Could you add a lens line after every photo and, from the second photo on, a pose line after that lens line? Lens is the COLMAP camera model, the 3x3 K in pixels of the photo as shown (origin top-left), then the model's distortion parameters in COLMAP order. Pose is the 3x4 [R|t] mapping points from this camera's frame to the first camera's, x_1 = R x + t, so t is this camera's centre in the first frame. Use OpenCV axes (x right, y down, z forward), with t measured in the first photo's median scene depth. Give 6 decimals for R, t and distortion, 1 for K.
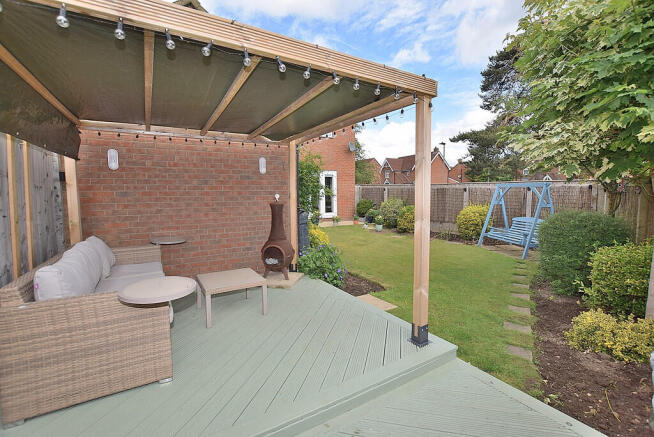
lens RADIAL K [[289.3, 0, 327.4], [0, 289.3, 209.6], [0, 0, 1]] dist [0.000568, -0.000089]
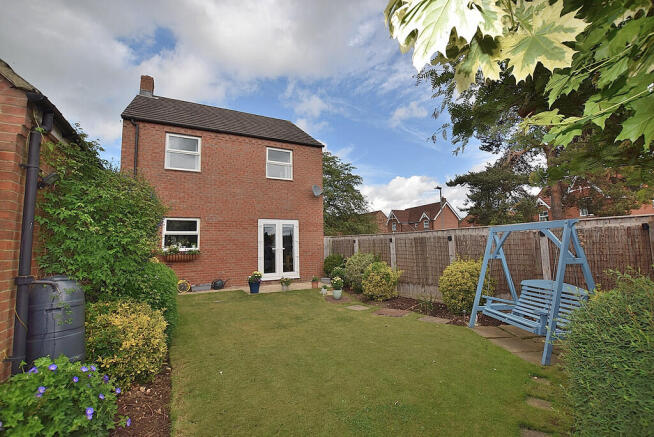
lens RADIAL K [[284.9, 0, 327.0], [0, 284.9, 218.5], [0, 0, 1]] dist [0.000314, -0.000044]
pose [[0.998158, -0.026563, -0.054536, 0.149966], [0.017521, 0.986957, -0.160029, -0.007376], [0.058075, 0.158779, 0.985605, 0.201058]]
